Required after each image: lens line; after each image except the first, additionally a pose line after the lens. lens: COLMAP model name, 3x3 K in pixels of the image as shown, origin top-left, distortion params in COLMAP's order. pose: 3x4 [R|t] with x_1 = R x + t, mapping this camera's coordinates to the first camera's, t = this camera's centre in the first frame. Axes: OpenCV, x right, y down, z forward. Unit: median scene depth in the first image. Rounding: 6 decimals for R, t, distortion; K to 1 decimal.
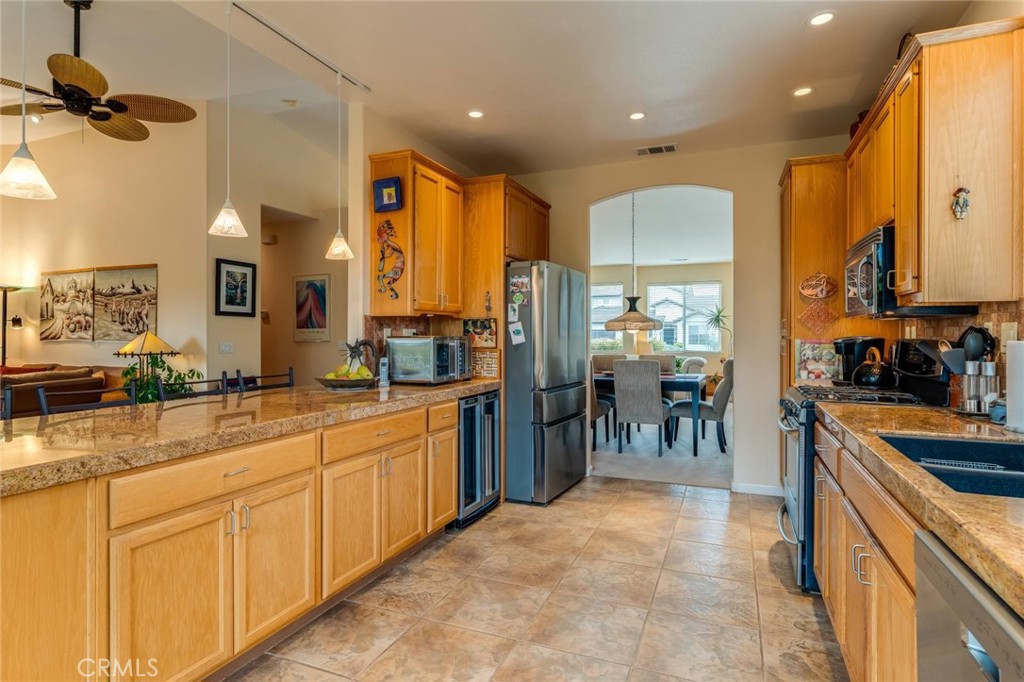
lens RADIAL K [[532.7, 0, 516.9], [0, 532.7, 336.0], [0, 0, 1]] dist [-0.003194, 0.002777]
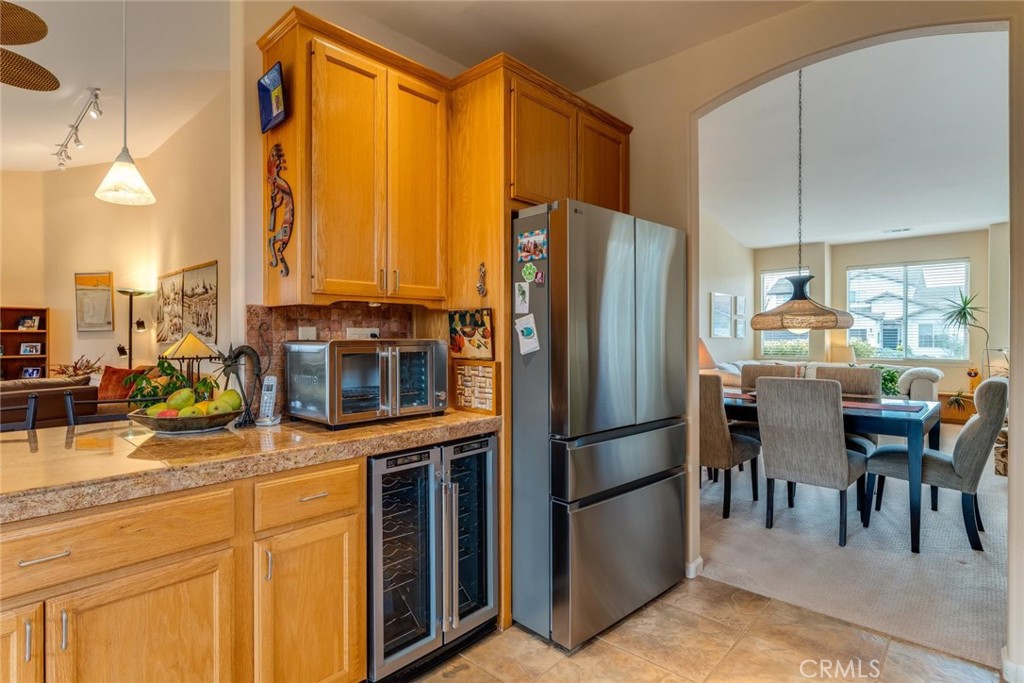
lens RADIAL K [[532.7, 0, 506.6], [0, 532.7, 339.1], [0, 0, 1]] dist [-0.003194, 0.002777]
pose [[0.940152, 0.000187, -0.340756, 0.168196], [0.001067, 0.999993, 0.003492, -0.001904], [0.340754, -0.003646, 0.940145, 0.451944]]
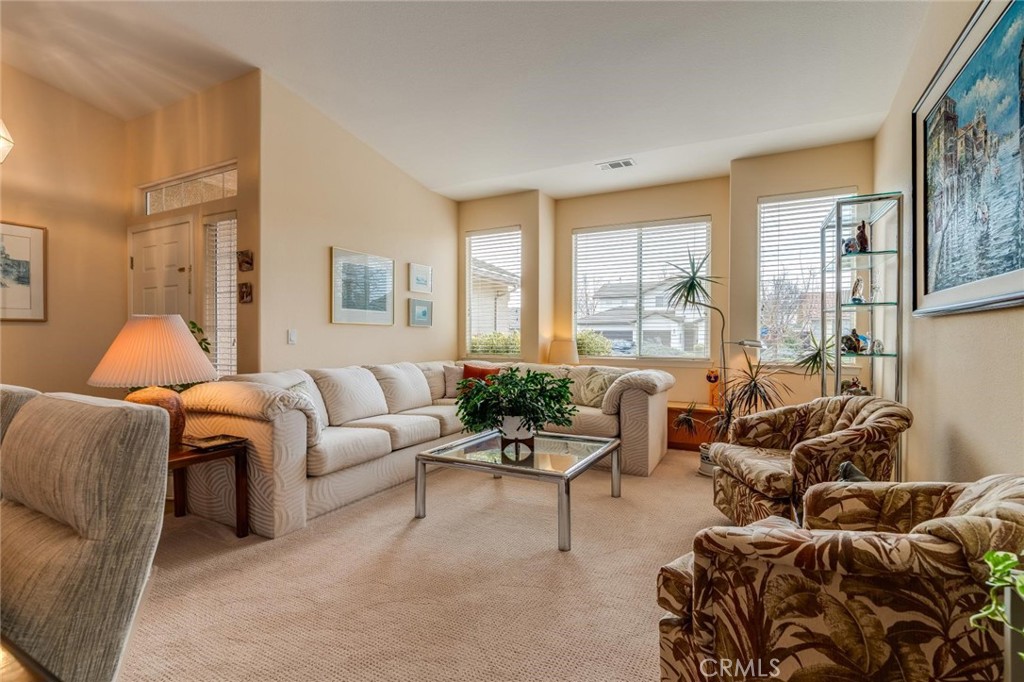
lens RADIAL K [[463.1, 0, 517.9], [0, 463.1, 343.9], [0, 0, 1]] dist [-0.006974, 0.003373]
pose [[0.994852, 0.003957, -0.101259, 0.771173], [-0.002870, 0.999937, 0.010883, 0.037735], [0.101296, -0.010536, 0.994801, 1.712388]]
